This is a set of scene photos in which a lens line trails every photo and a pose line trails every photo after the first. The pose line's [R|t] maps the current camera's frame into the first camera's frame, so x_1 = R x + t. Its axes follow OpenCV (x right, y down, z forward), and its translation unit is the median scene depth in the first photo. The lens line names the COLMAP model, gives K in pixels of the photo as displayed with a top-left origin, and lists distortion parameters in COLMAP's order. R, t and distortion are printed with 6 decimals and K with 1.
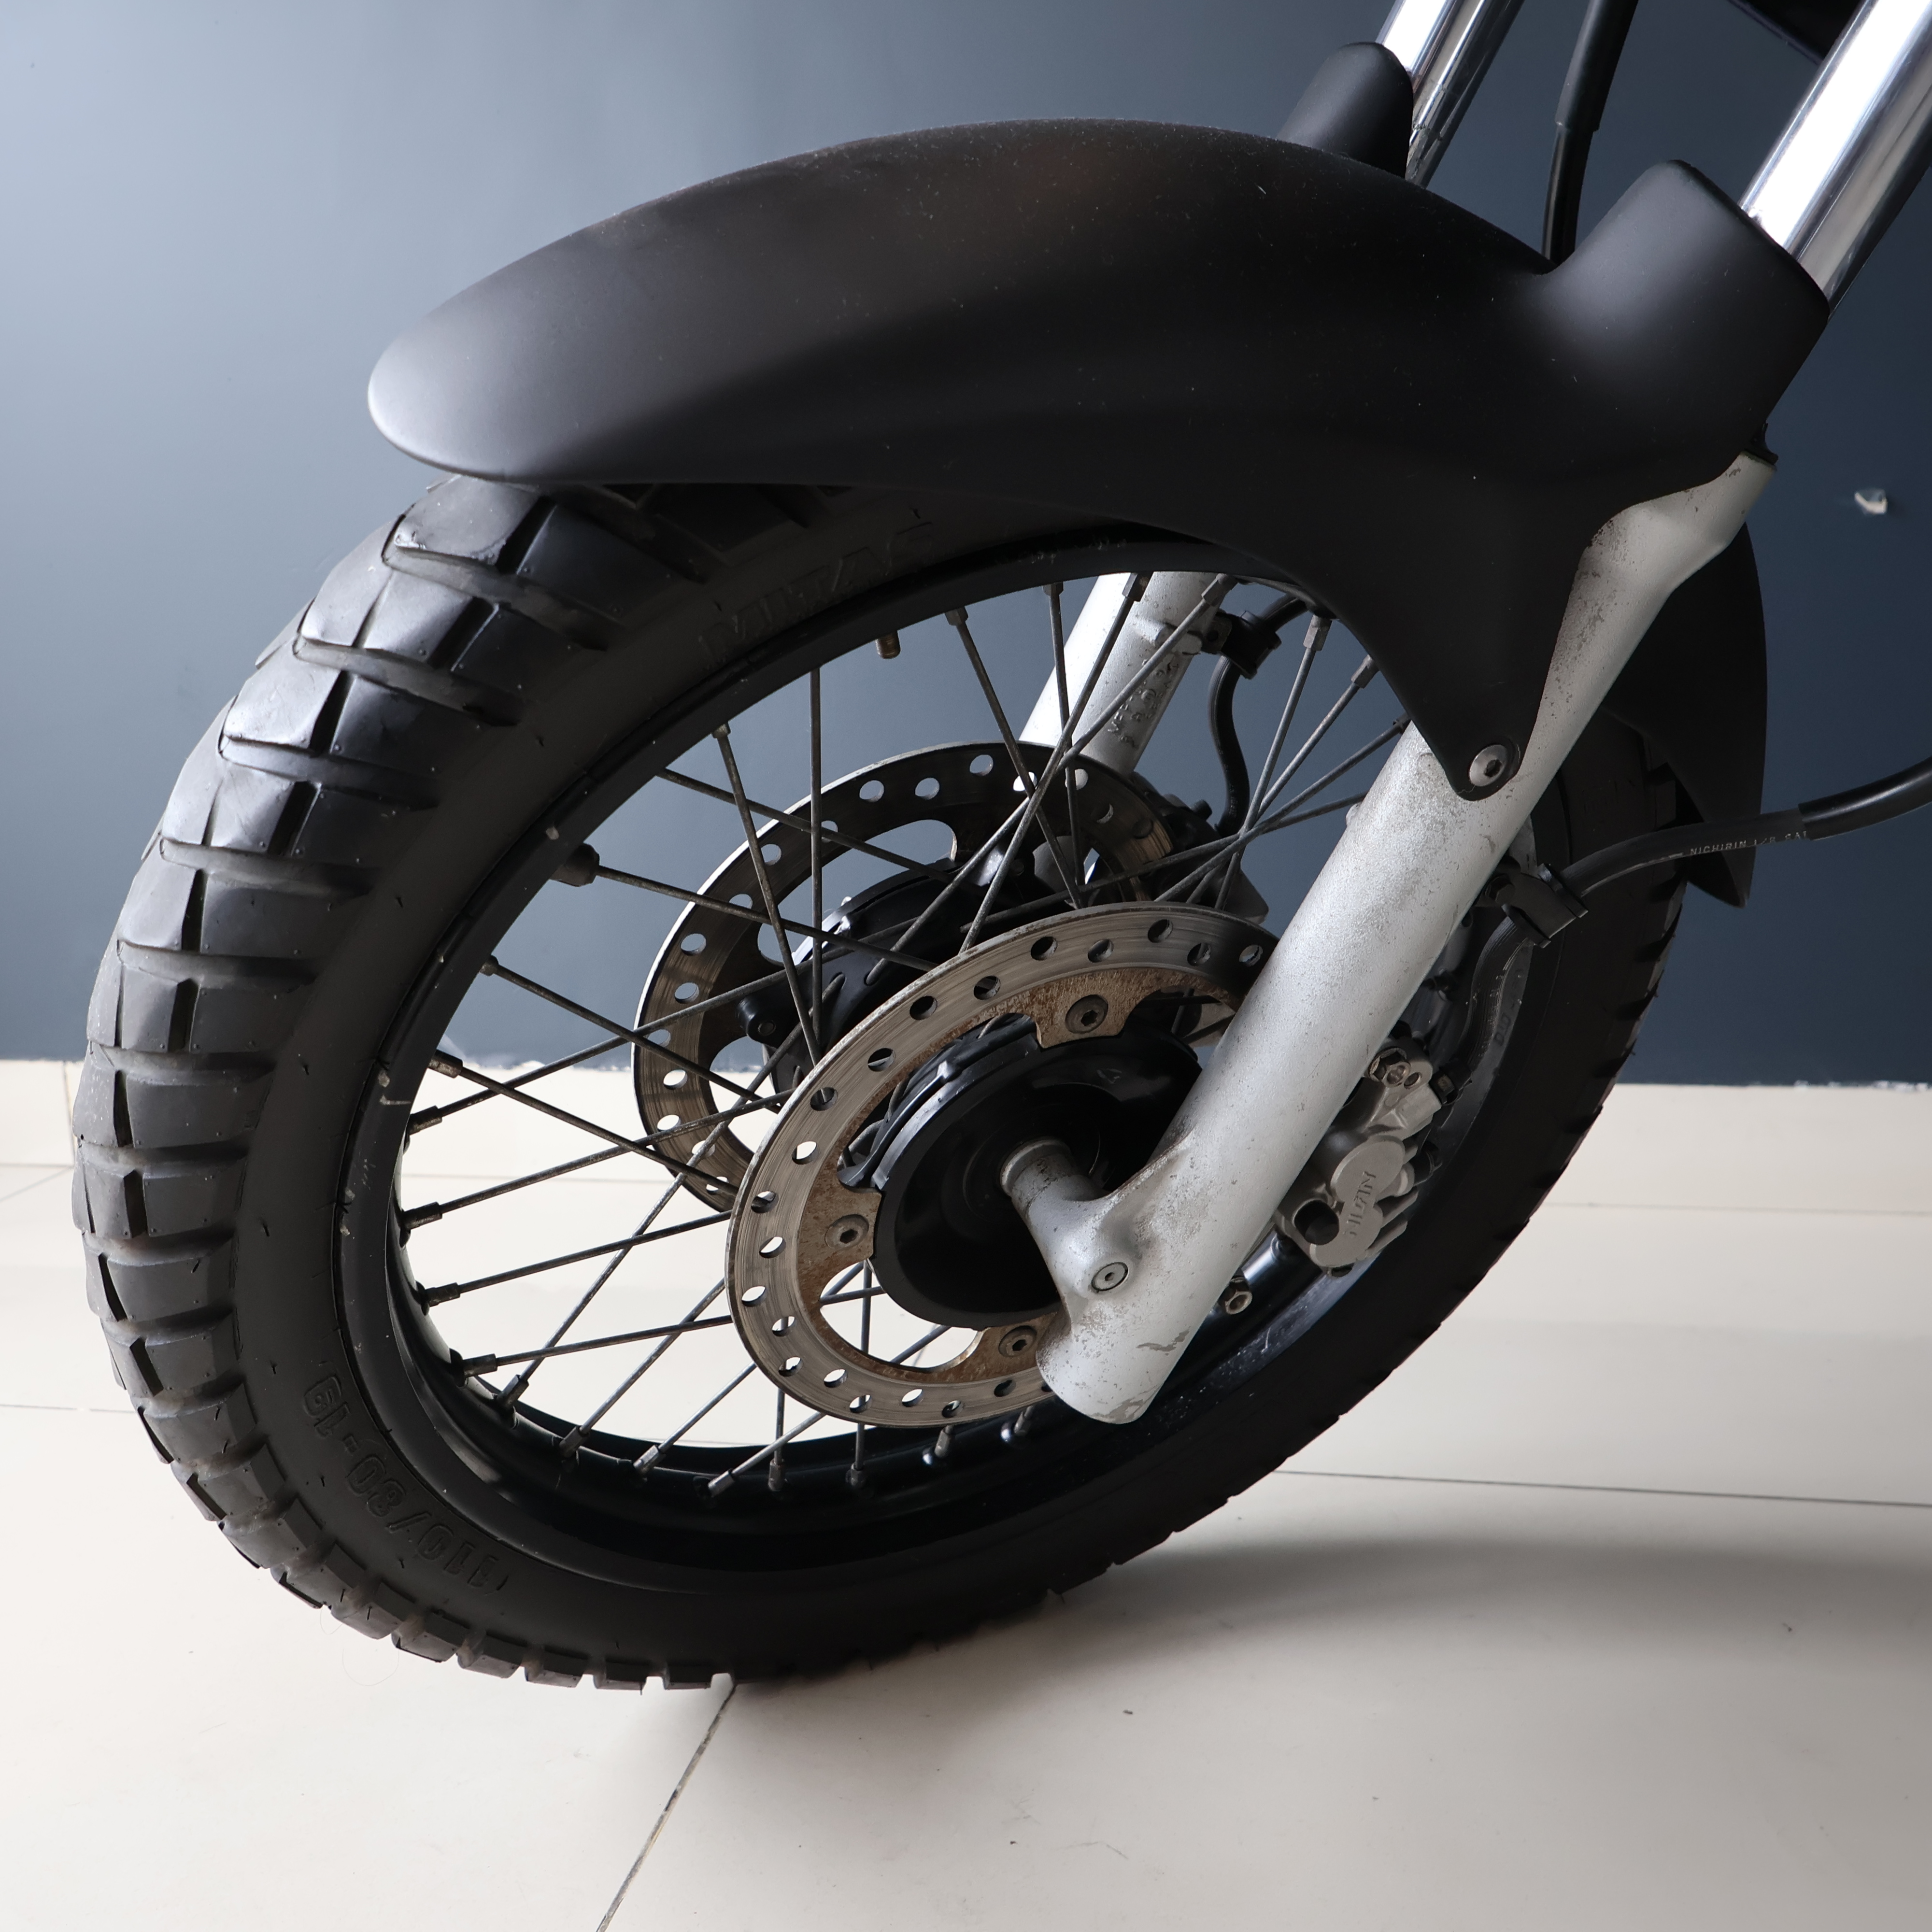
lens RADIAL K [[1865.2, 0, 966.0], [0, 1865.2, 966.0], [0, 0, 1]] dist [0.001322, 0.029598]
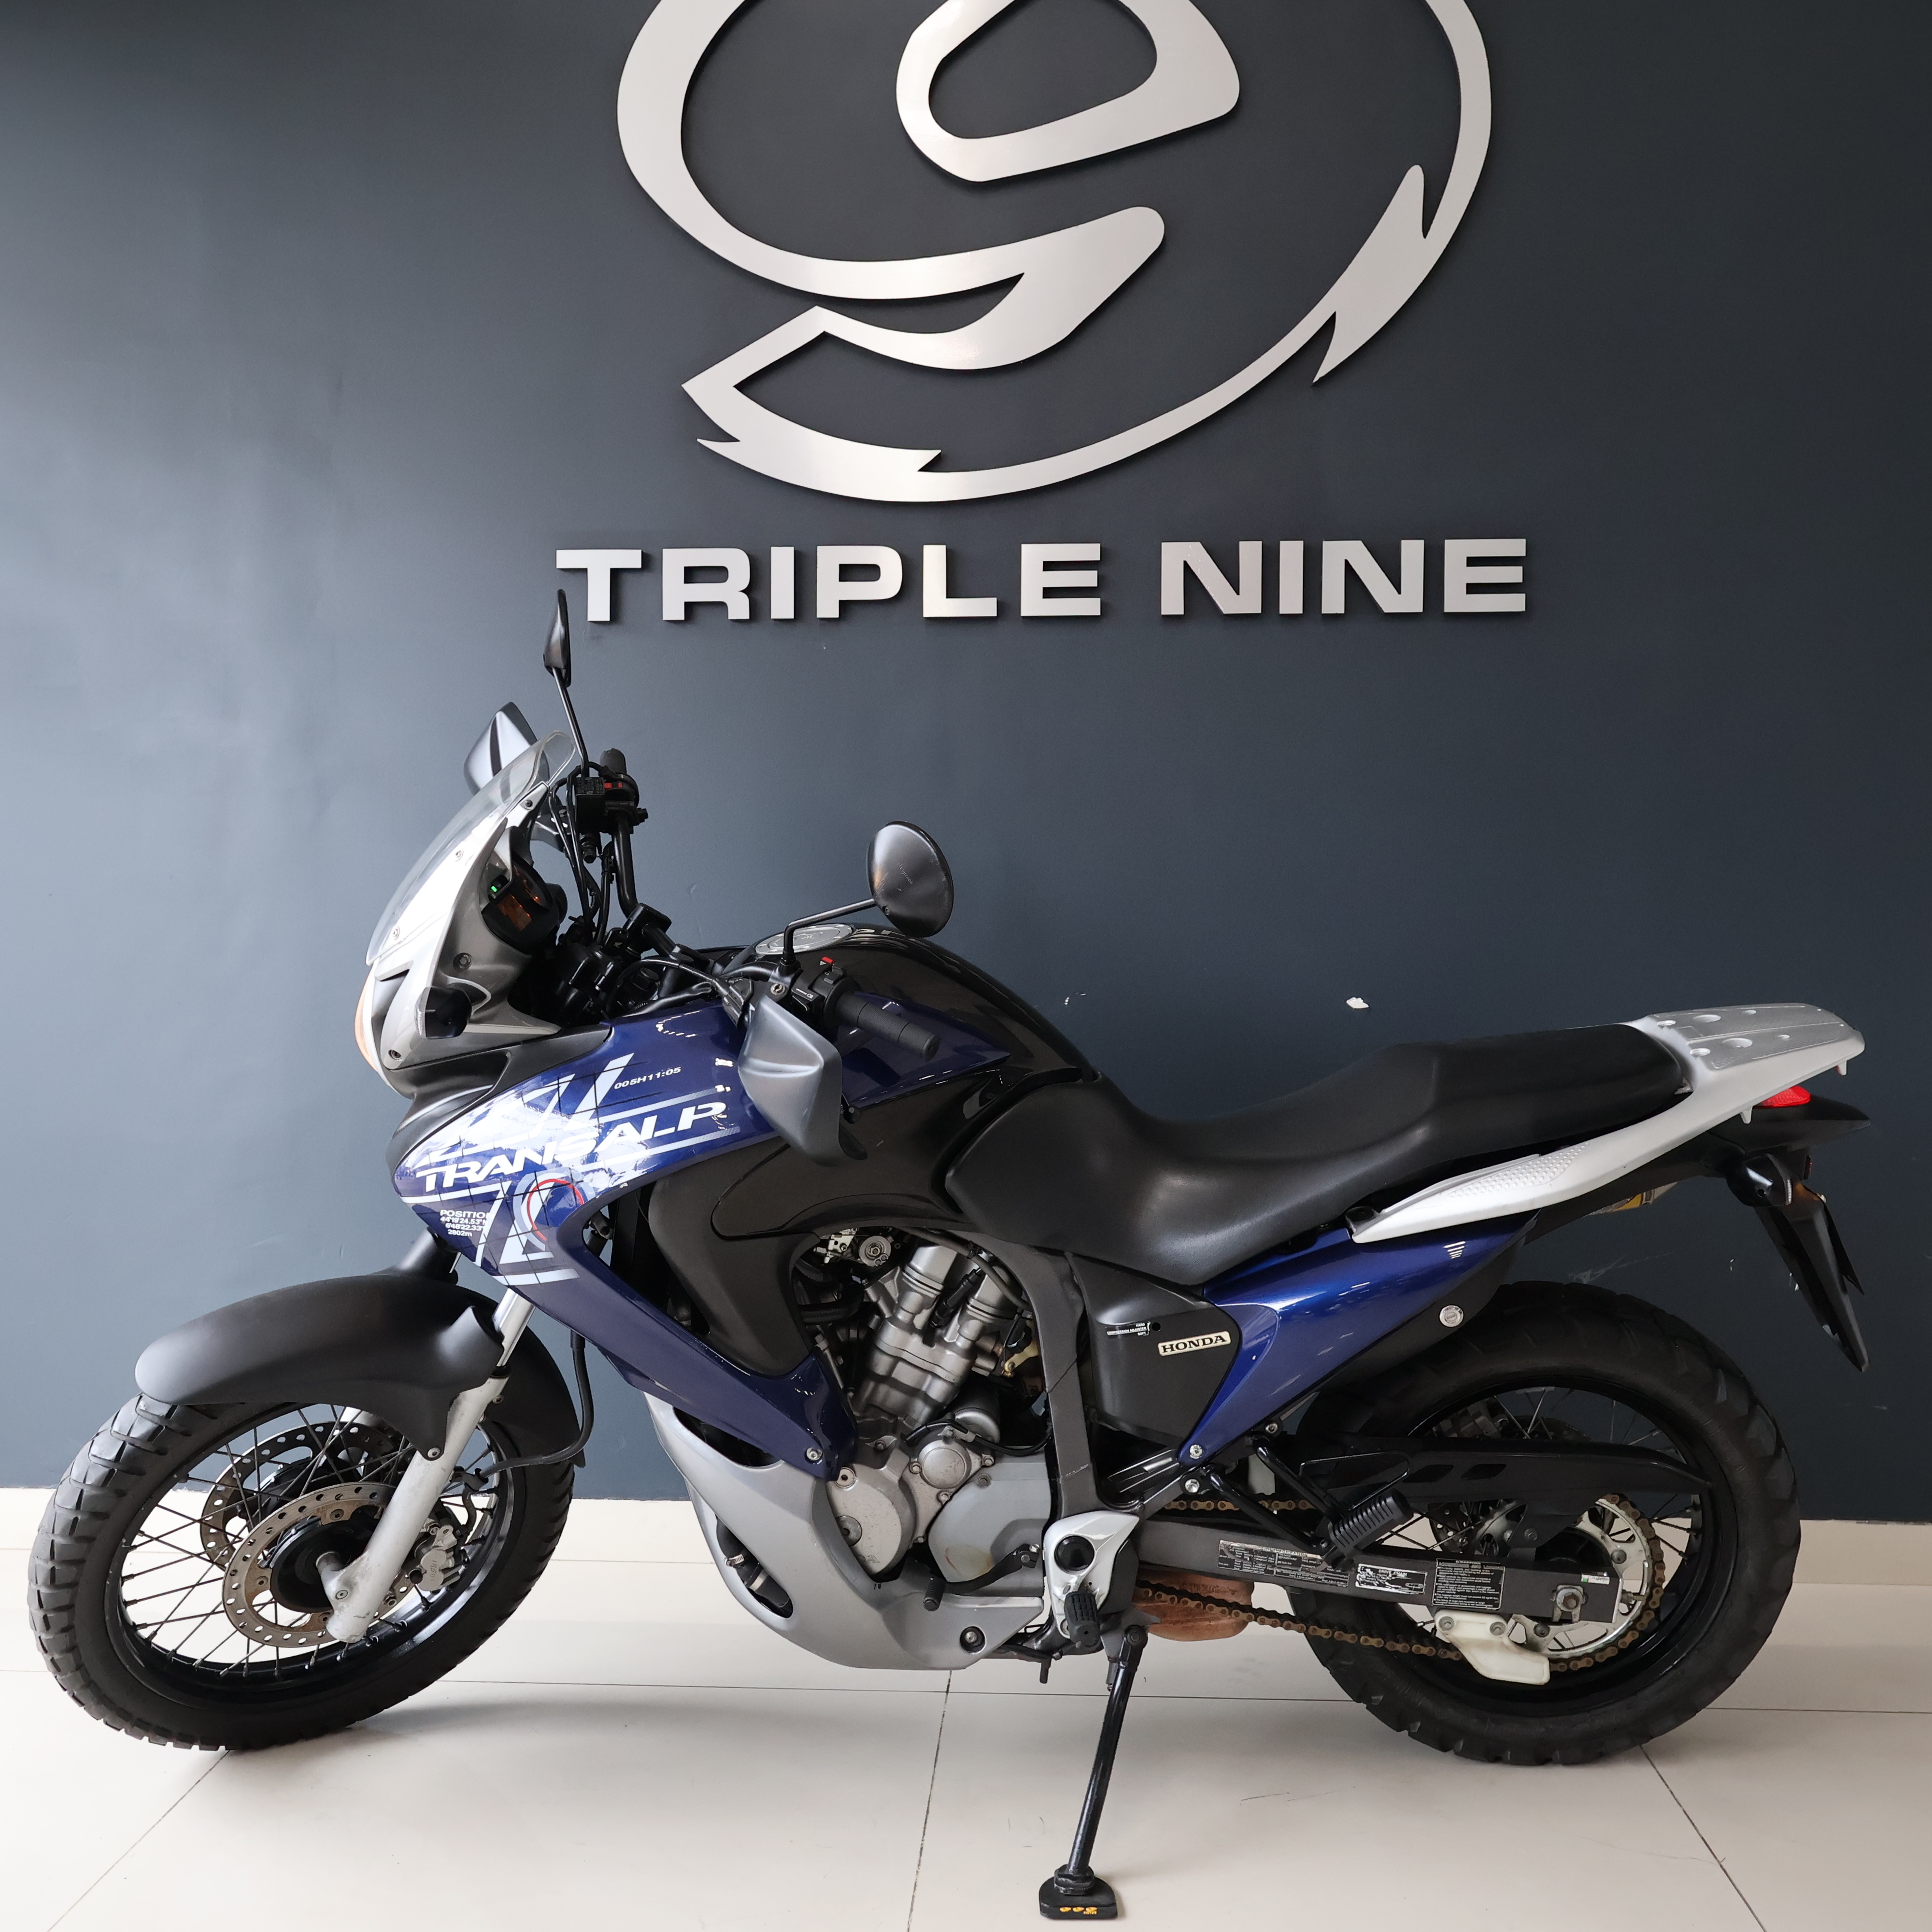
lens RADIAL K [[2071.3, 0, 973.1], [0, 2071.3, 962.2], [0, 0, 1]] dist [0.001628, -0.000602]
pose [[0.990184, 0.030879, 0.136316, 0.647544], [-0.010749, 0.989225, -0.146007, -0.418471], [-0.139356, 0.143109, 0.979847, -2.916540]]
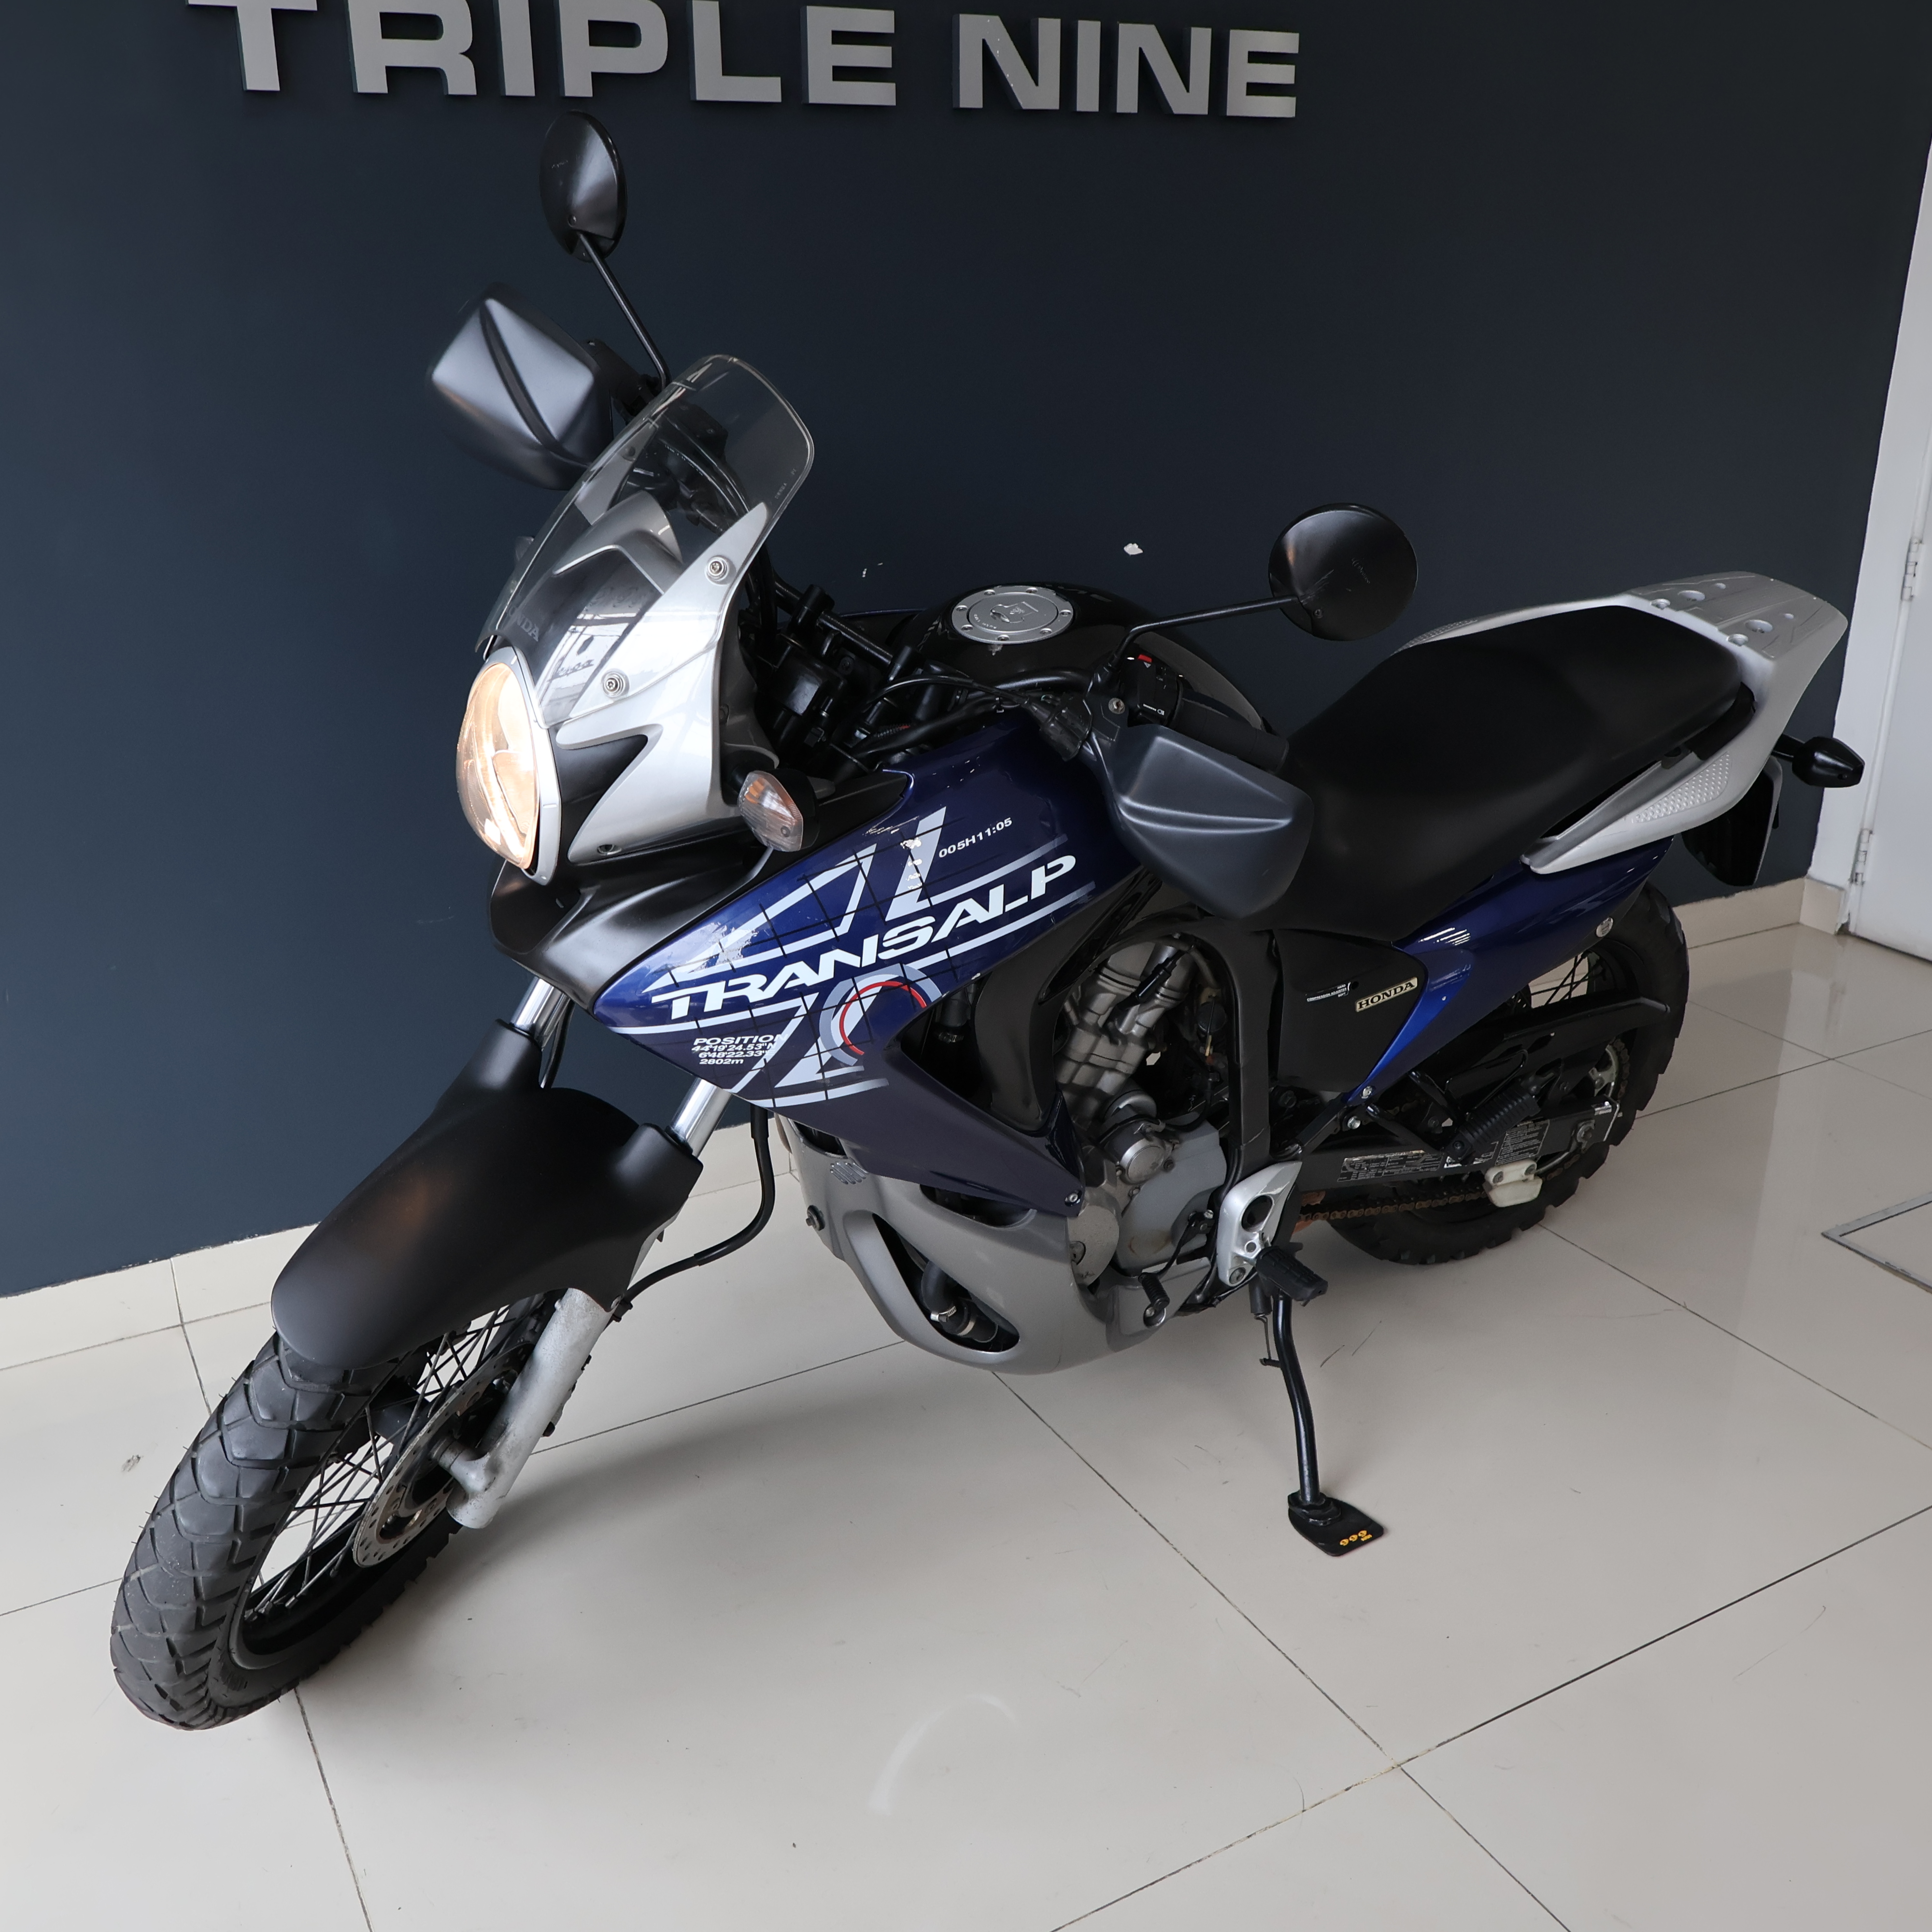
lens RADIAL K [[1874.5, 0, 966.8], [0, 1874.5, 959.6], [0, 0, 1]] dist [0.004824, -0.006574]
pose [[0.766005, -0.200427, 0.610791, -0.882018], [0.090106, 0.974249, 0.206688, -1.048160], [-0.636489, -0.103288, 0.764339, -1.398187]]
